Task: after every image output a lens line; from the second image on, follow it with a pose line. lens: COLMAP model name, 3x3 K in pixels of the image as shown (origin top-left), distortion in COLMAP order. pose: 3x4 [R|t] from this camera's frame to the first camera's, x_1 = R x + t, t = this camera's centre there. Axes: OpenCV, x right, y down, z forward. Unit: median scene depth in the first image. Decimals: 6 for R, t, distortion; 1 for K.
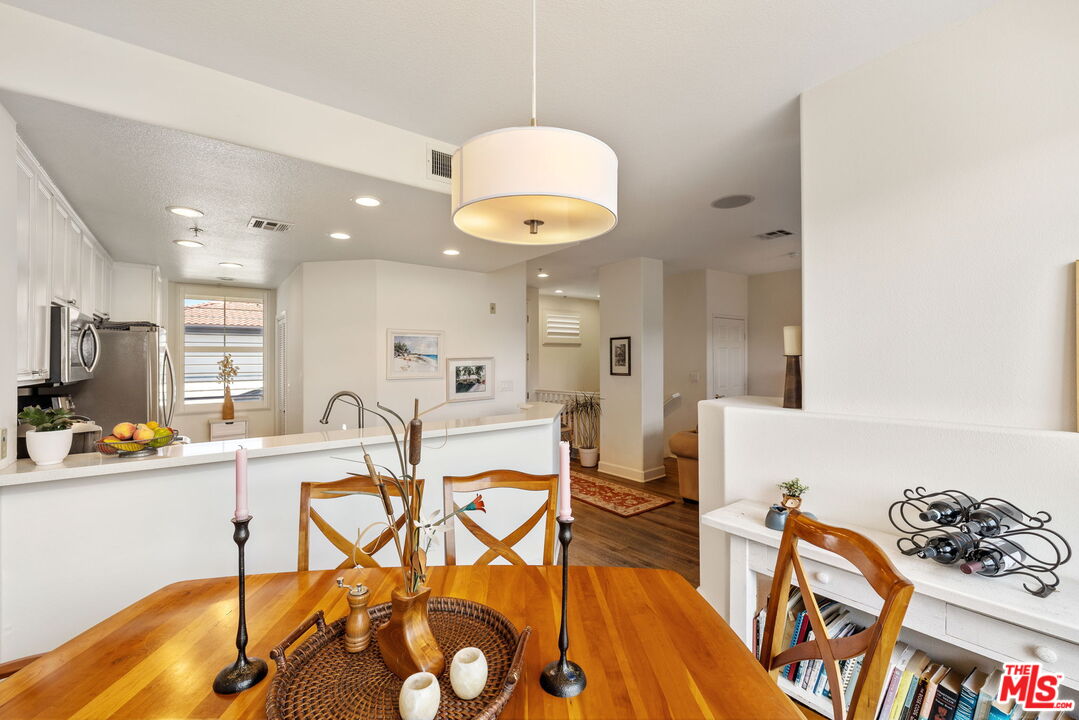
lens RADIAL K [[457.4, 0, 553.7], [0, 457.4, 362.2], [0, 0, 1]] dist [0.001157, 0.000191]
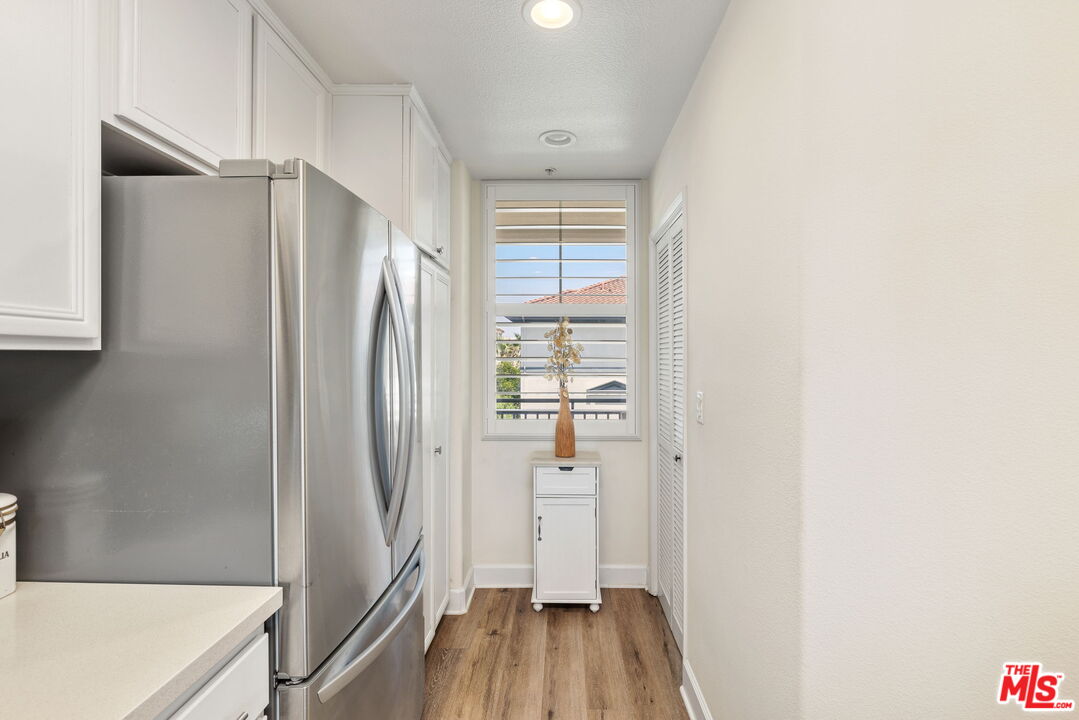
lens RADIAL K [[550.6, 0, 514.3], [0, 550.6, 360.7], [0, 0, 1]] dist [-0.006206, -0.002381]
pose [[0.757525, 0.010502, -0.652722, -0.456311], [-0.004155, 0.999928, 0.011266, 0.024987], [0.652793, -0.005822, 0.757514, 0.644906]]
